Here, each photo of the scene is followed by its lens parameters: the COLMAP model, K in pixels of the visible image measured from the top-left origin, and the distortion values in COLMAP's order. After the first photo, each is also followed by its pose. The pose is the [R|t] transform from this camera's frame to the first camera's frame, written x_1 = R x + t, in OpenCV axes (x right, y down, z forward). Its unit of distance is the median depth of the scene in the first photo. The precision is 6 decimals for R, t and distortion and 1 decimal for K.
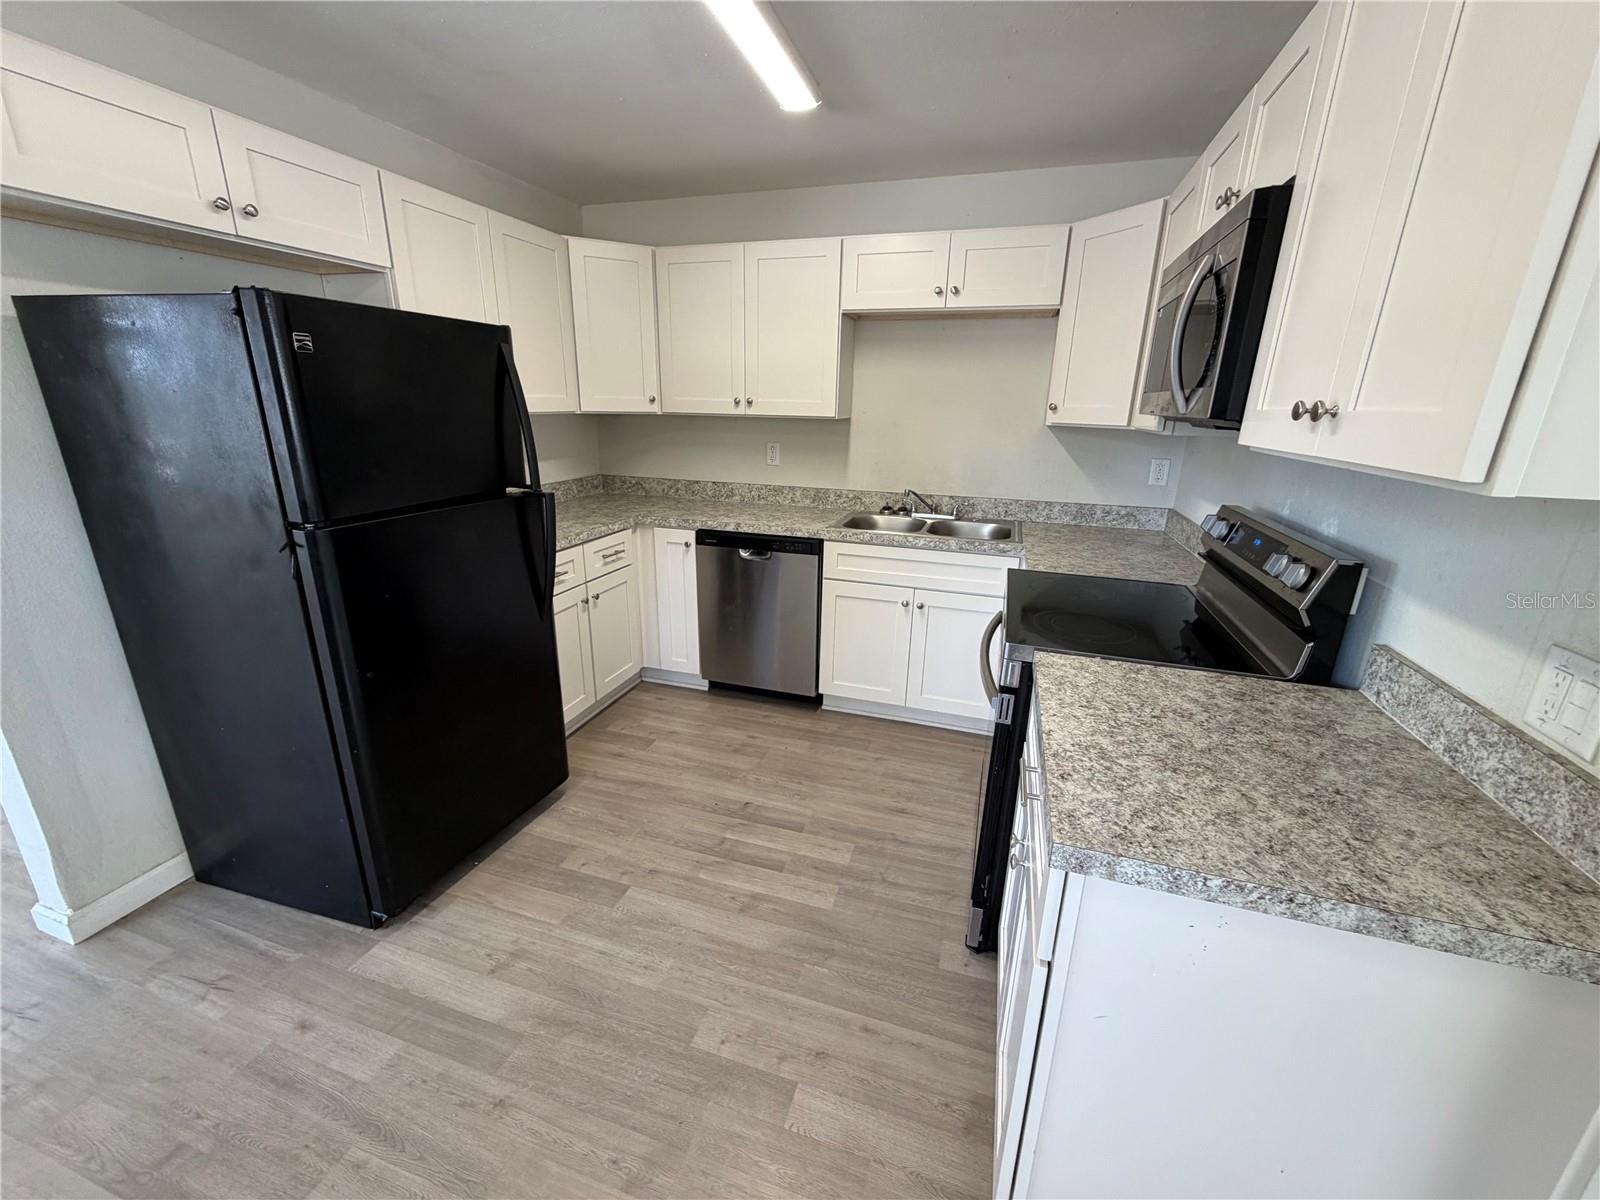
lens RADIAL K [[639.2, 0, 800.0], [0, 639.2, 600.0], [0, 0, 1]] dist [0.000691, 0.000075]
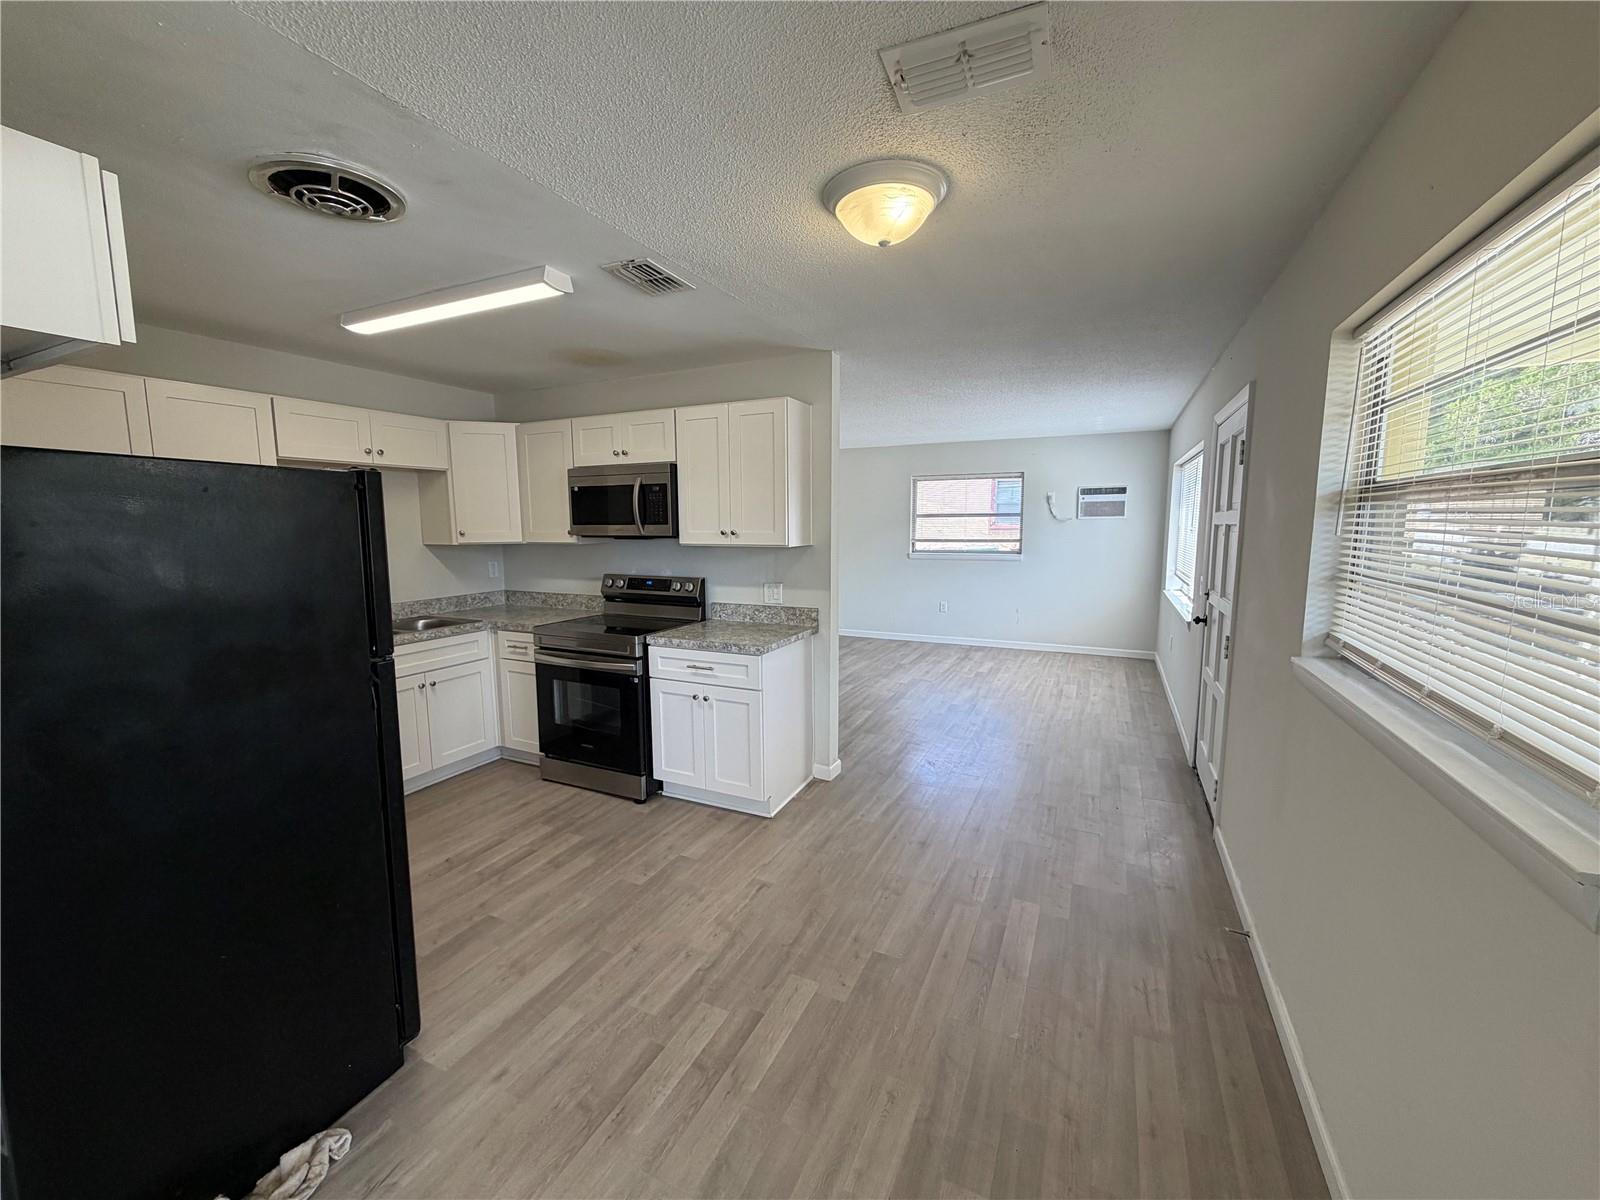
lens RADIAL K [[639.2, 0, 800.0], [0, 639.2, 600.0], [0, 0, 1]] dist [0.000691, 0.000075]
pose [[0.133677, -0.143176, 0.980628, -1.512238], [0.300759, 0.948702, 0.097516, -0.086591], [-0.944285, 0.281897, 0.169881, 0.043977]]
